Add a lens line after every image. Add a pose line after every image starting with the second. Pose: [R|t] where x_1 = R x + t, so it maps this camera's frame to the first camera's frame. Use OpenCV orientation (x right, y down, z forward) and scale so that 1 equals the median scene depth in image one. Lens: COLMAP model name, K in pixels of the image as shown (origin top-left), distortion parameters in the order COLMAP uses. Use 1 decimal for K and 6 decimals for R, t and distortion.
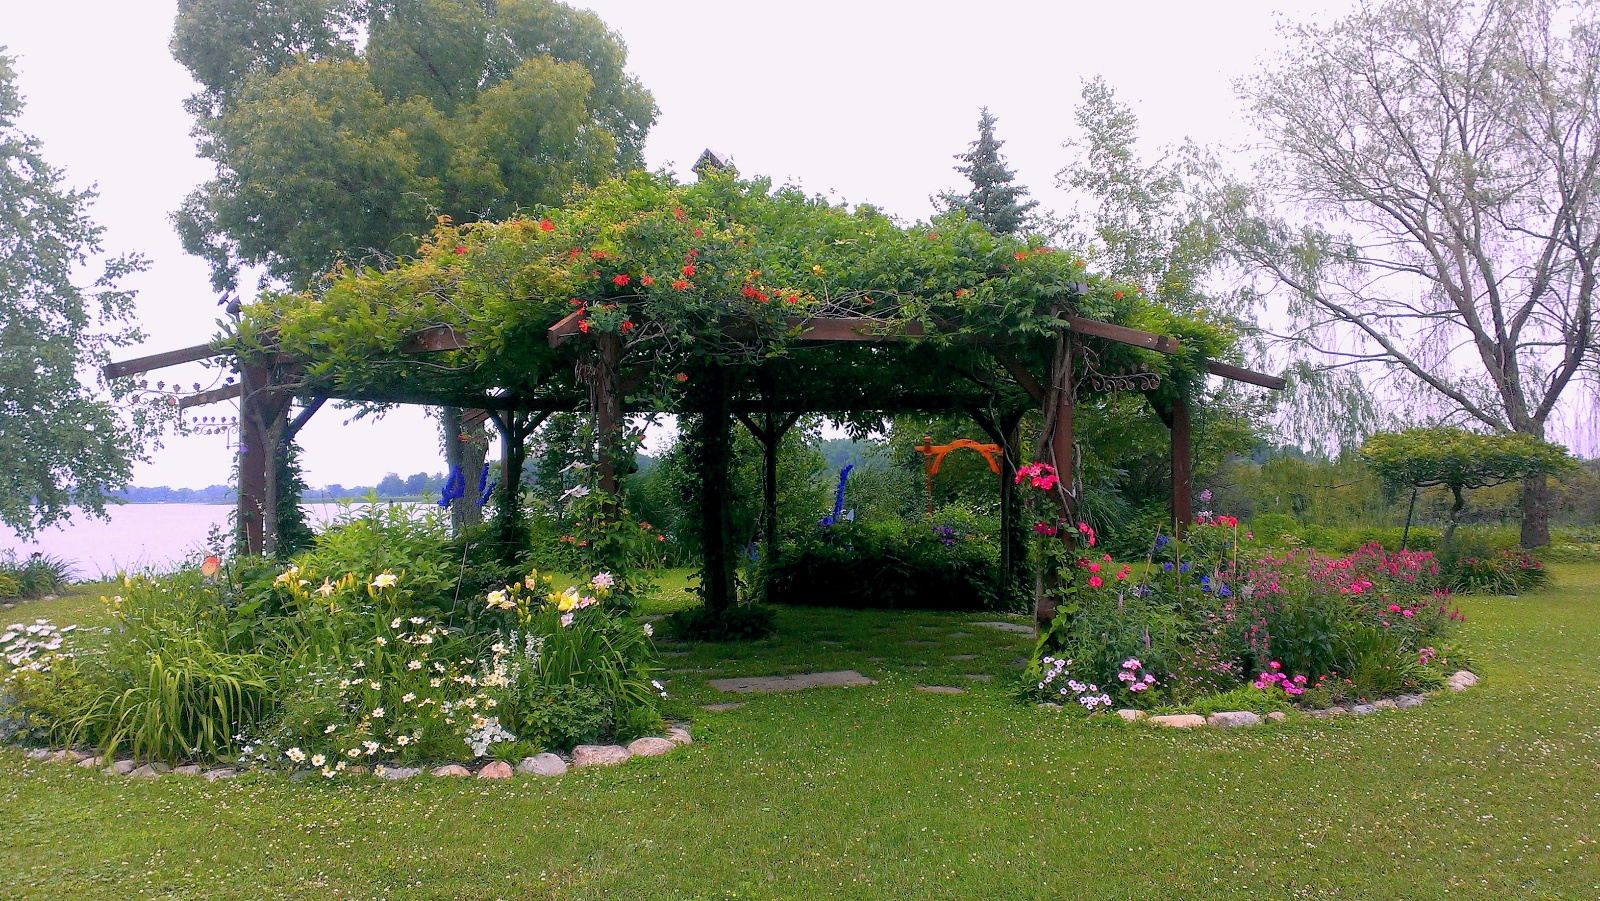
lens RADIAL K [[1271.3, 0, 800.0], [0, 1271.3, 450.5], [0, 0, 1]] dist [0.127754, -0.200843]
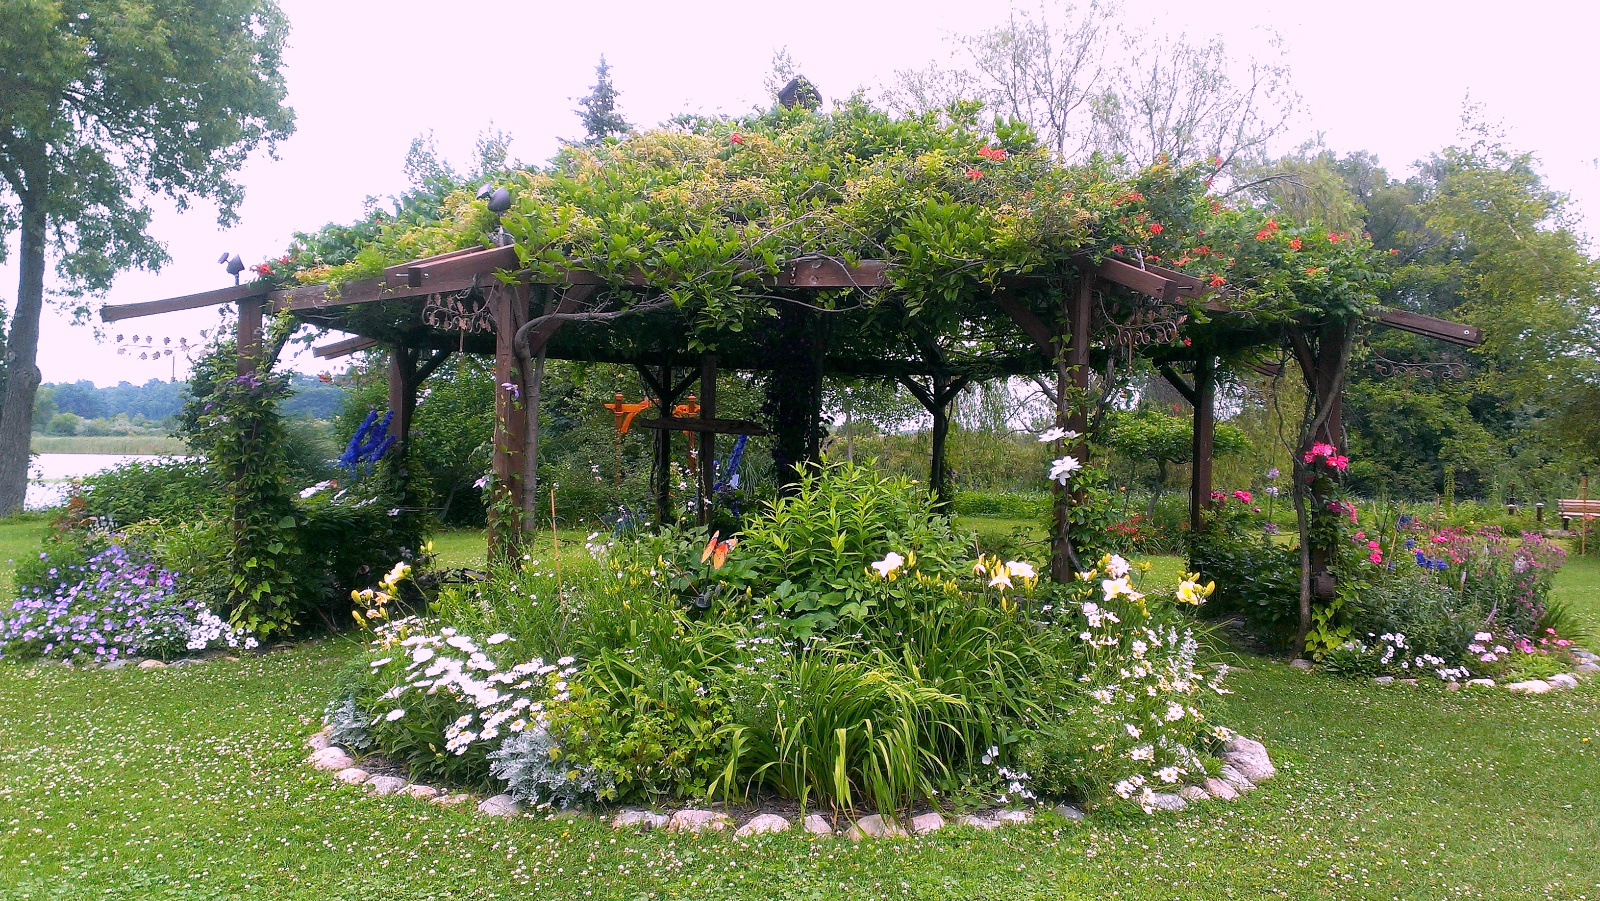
lens RADIAL K [[1271.3, 0, 800.0], [0, 1271.3, 450.5], [0, 0, 1]] dist [0.127754, -0.200843]
pose [[0.892727, 0.027256, 0.449773, -0.452902], [-0.042712, 0.998793, 0.024251, 0.005240], [-0.448569, -0.040860, 0.892814, 0.179060]]
